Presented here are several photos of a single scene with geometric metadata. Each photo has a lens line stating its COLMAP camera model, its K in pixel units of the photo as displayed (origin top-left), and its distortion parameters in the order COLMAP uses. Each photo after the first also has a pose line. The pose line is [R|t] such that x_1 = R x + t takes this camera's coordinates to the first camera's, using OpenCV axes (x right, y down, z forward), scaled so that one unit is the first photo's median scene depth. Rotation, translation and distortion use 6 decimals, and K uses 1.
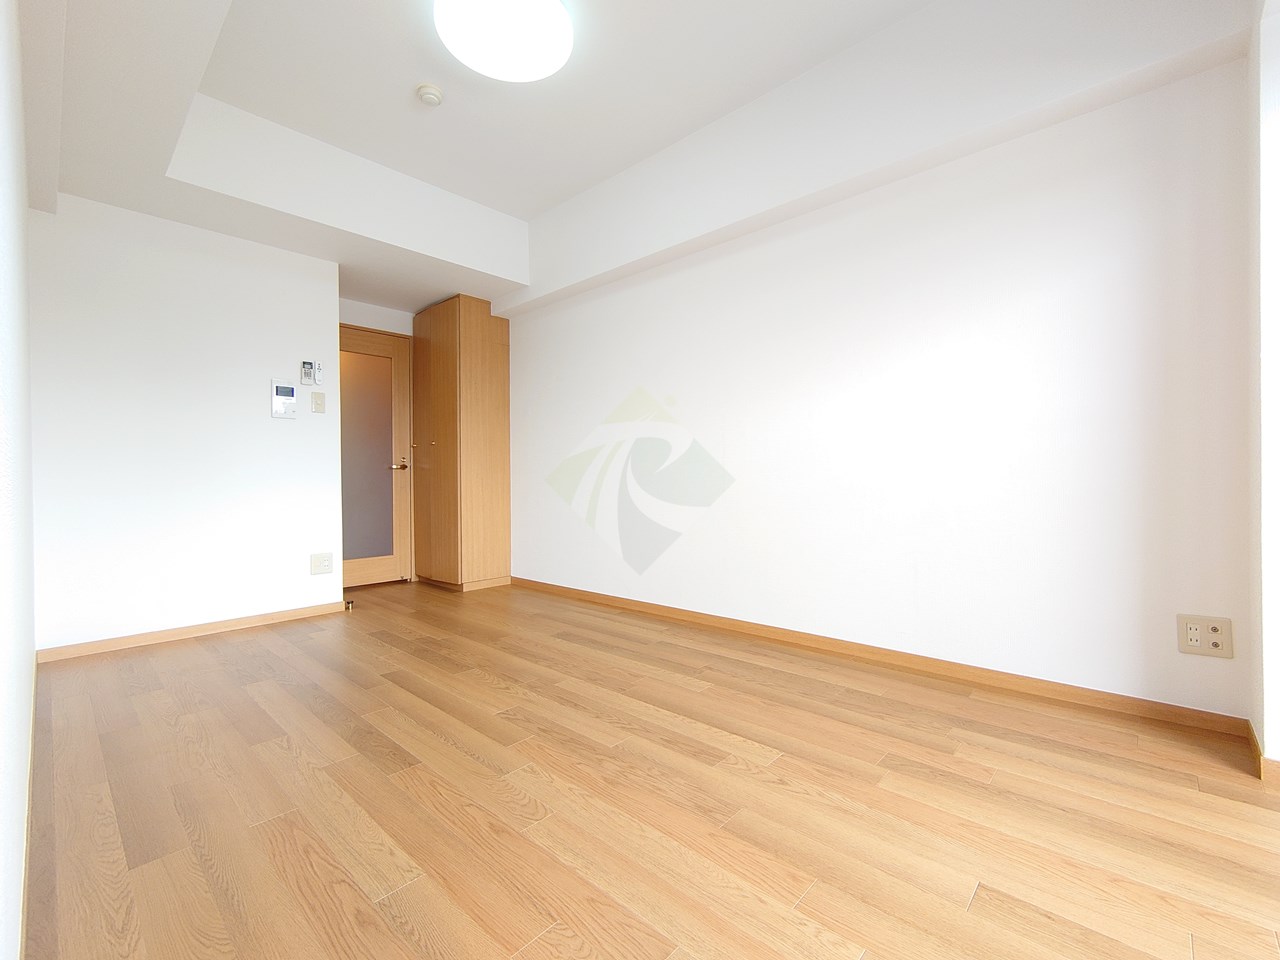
lens RADIAL K [[557.1, 0, 638.7], [0, 557.1, 481.6], [0, 0, 1]] dist [0.001648, 0.000263]
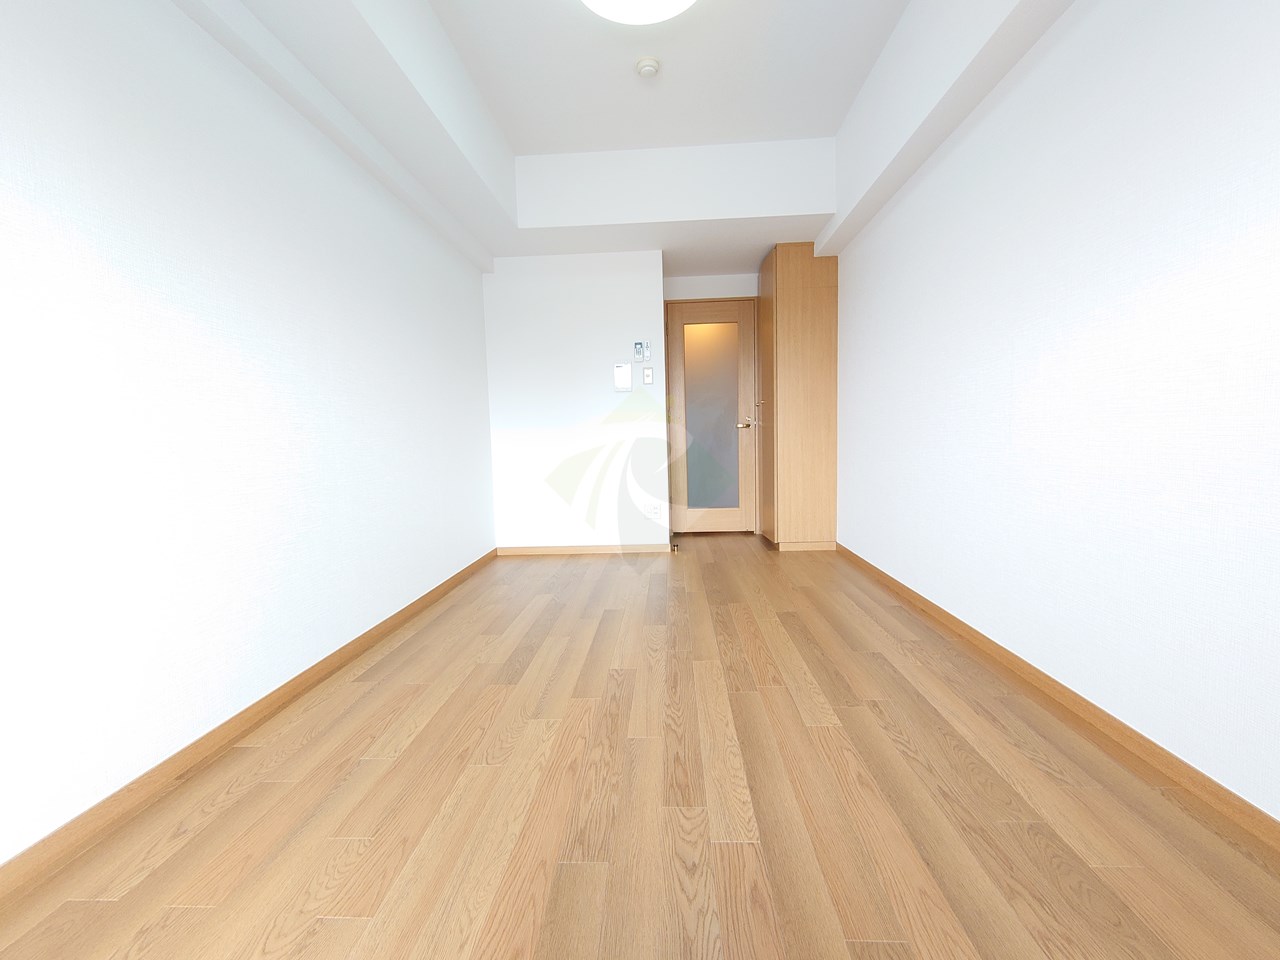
lens RADIAL K [[557.1, 0, 640.8], [0, 557.1, 470.4], [0, 0, 1]] dist [0.001648, 0.000263]
pose [[0.638885, 0.036682, -0.768427, 0.346865], [0.018978, 0.997807, 0.063411, -0.016369], [0.769068, -0.055096, 0.636788, 0.230515]]
